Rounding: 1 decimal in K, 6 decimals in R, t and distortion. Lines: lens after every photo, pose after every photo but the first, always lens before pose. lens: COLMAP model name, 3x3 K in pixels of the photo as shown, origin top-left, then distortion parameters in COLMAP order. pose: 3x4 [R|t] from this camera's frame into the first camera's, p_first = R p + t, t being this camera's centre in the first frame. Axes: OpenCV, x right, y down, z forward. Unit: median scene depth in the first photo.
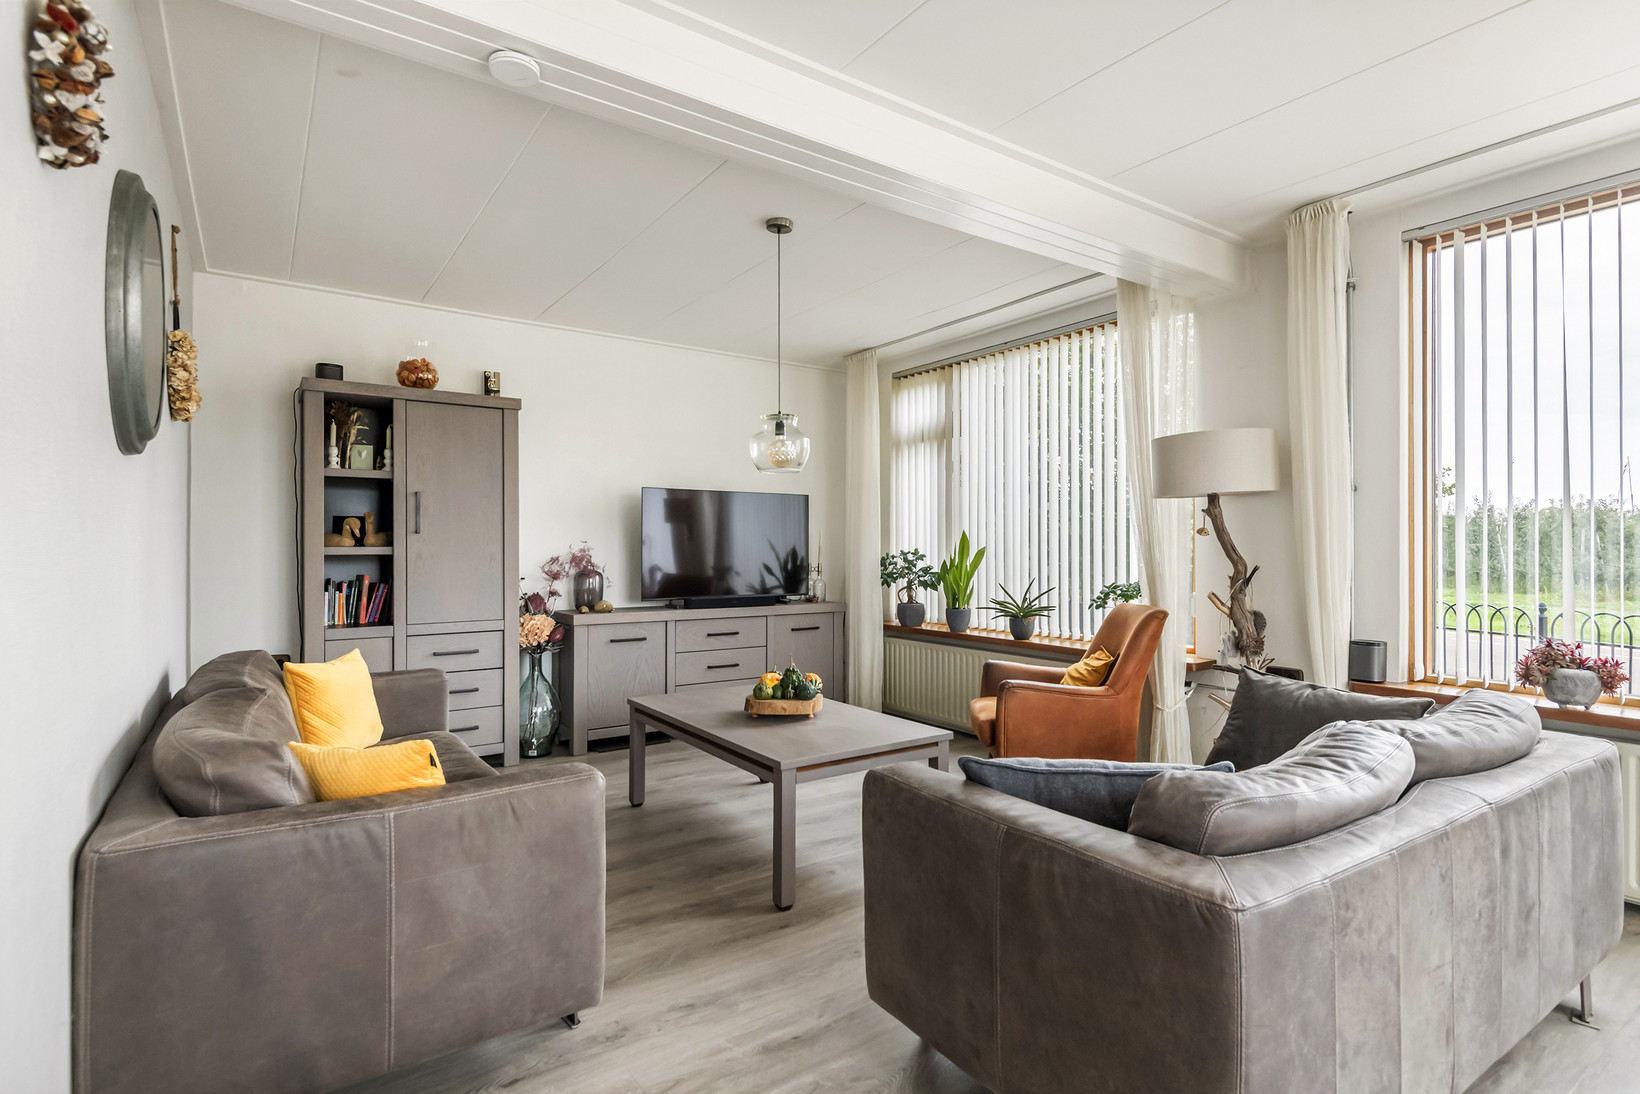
lens RADIAL K [[816.7, 0, 820.5], [0, 816.7, 554.7], [0, 0, 1]] dist [-0.001275, -0.007924]
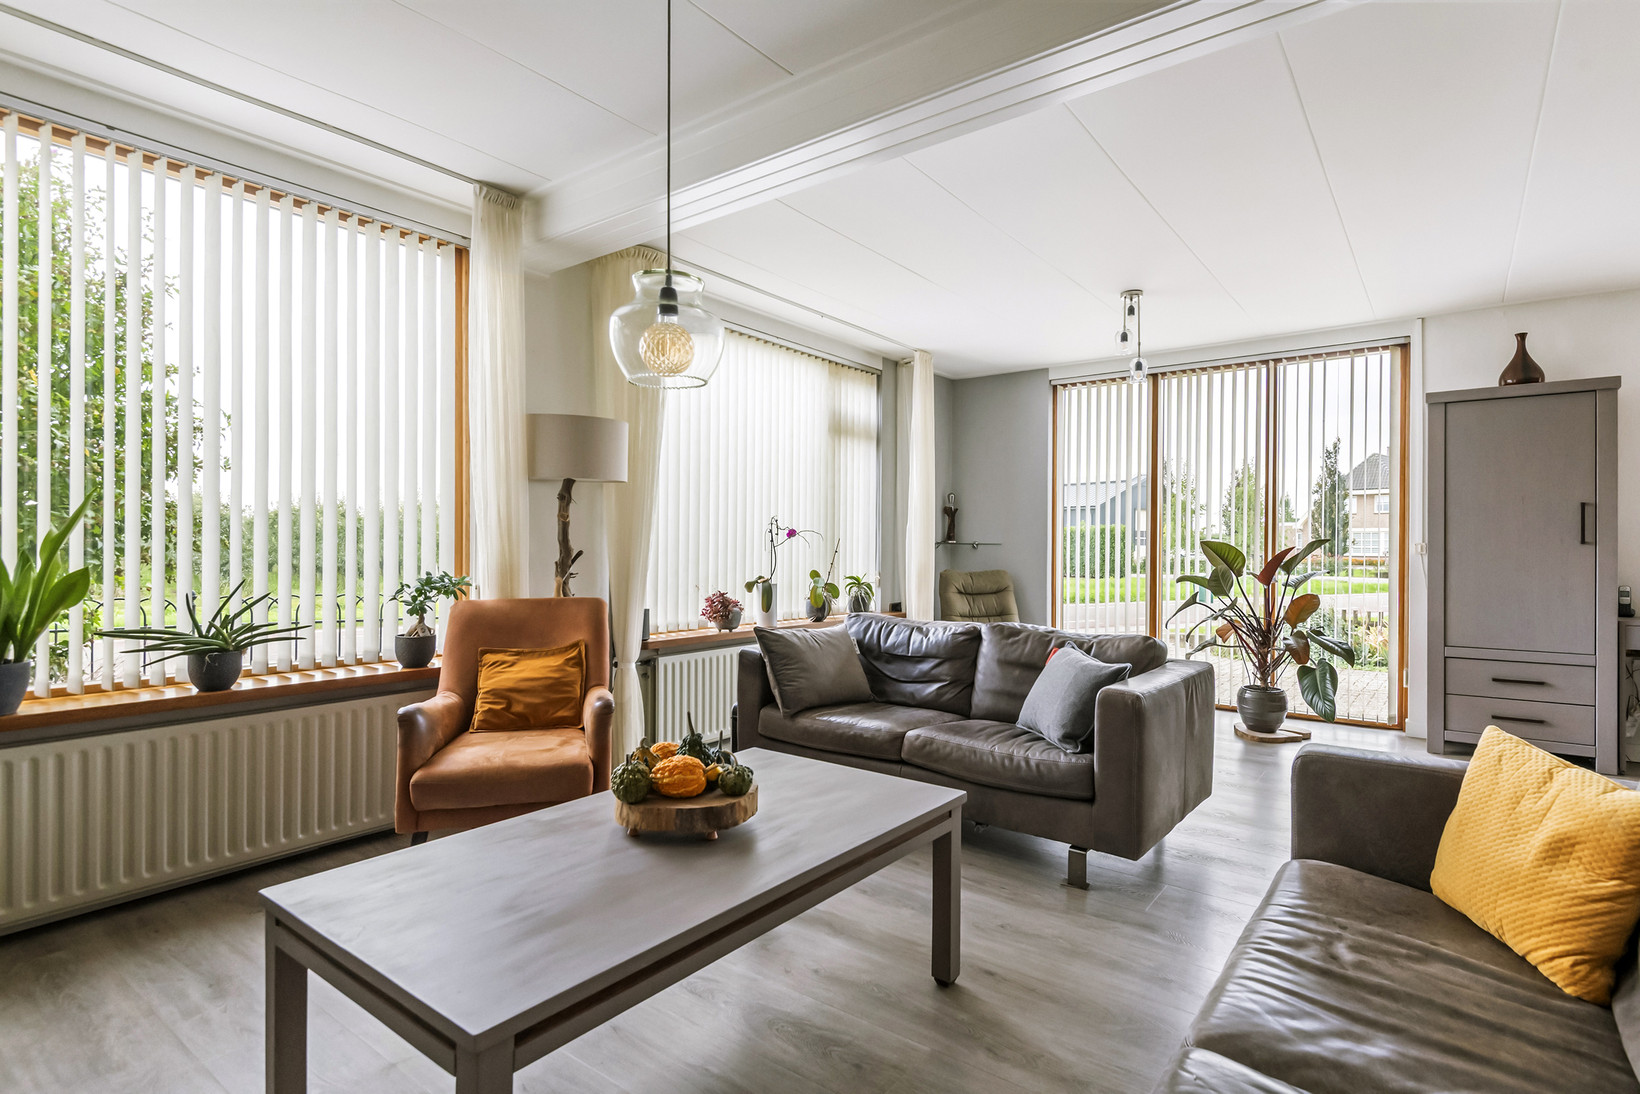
lens RADIAL K [[816.7, 0, 831.4], [0, 816.7, 551.2], [0, 0, 1]] dist [-0.001275, -0.007924]
pose [[-0.318633, 0.008508, 0.947840, -0.493791], [0.014514, 0.999886, -0.004095, 0.018248], [-0.947767, 0.012452, -0.318720, 0.888745]]
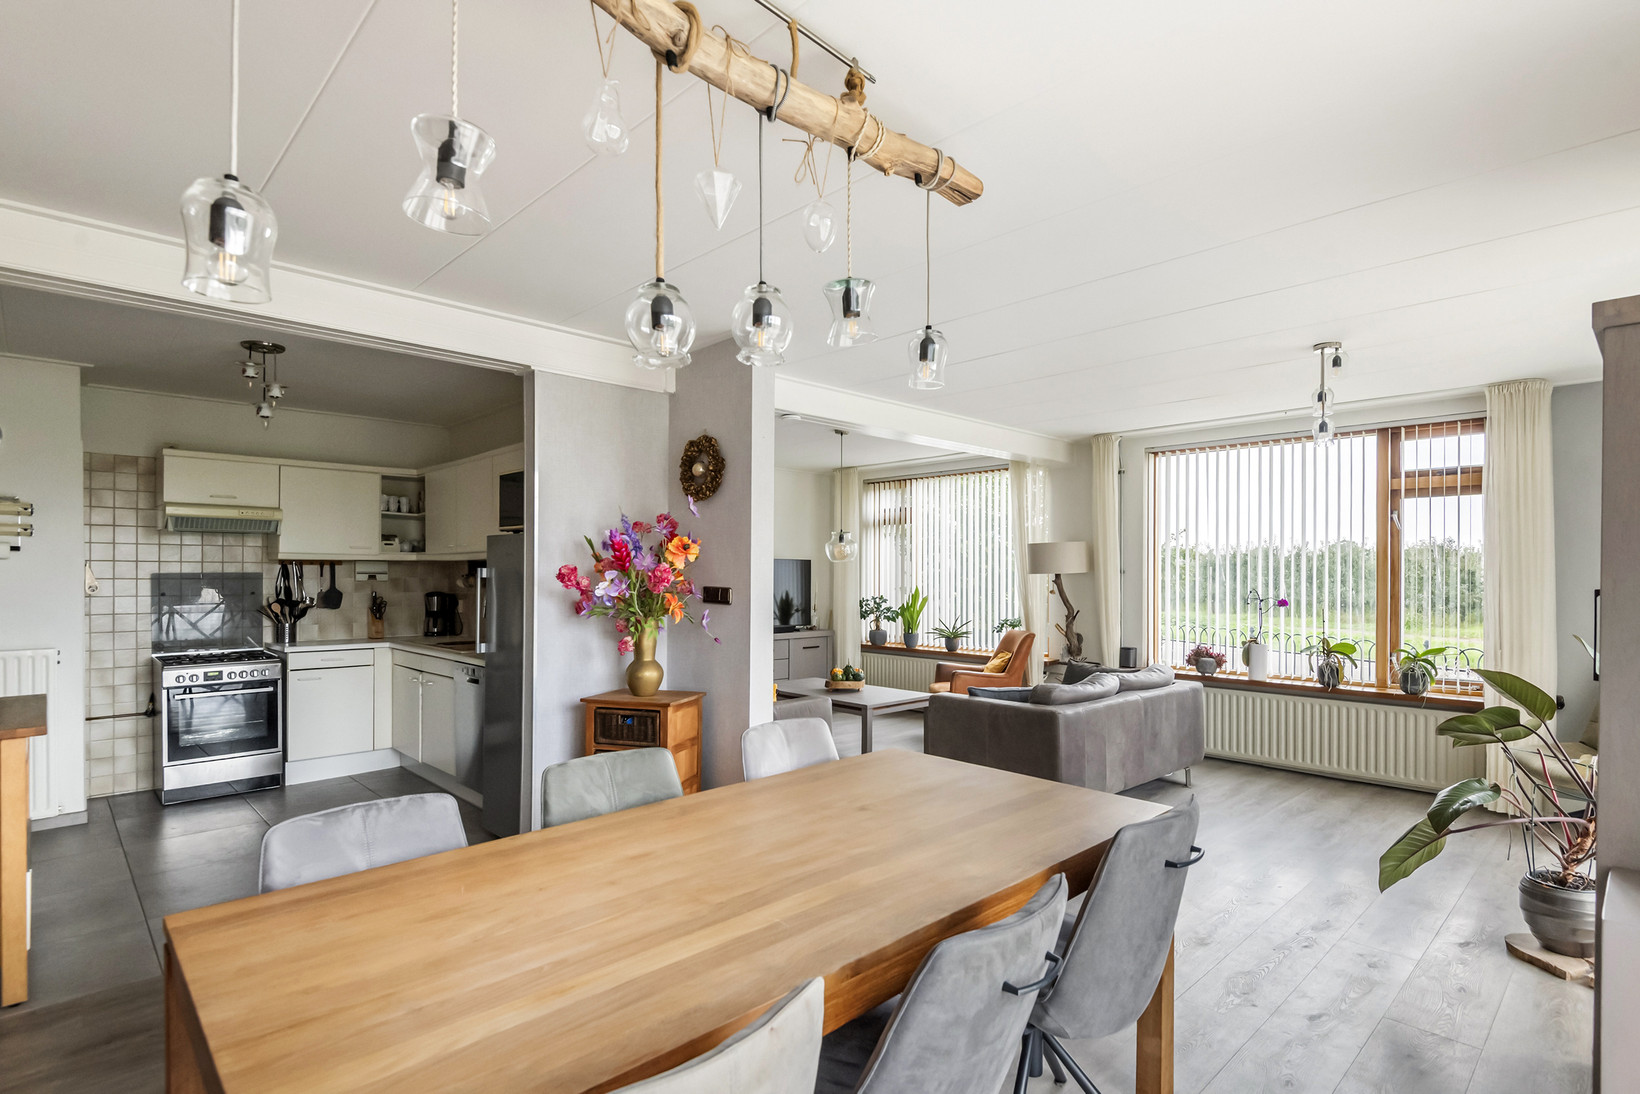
lens RADIAL K [[816.7, 0, 847.9], [0, 816.7, 574.4], [0, 0, 1]] dist [-0.001275, -0.007924]
pose [[0.982452, 0.006145, 0.186415, -0.315006], [-0.004637, 0.999953, -0.008524, -0.044768], [-0.186458, 0.007510, 0.982434, -0.692240]]
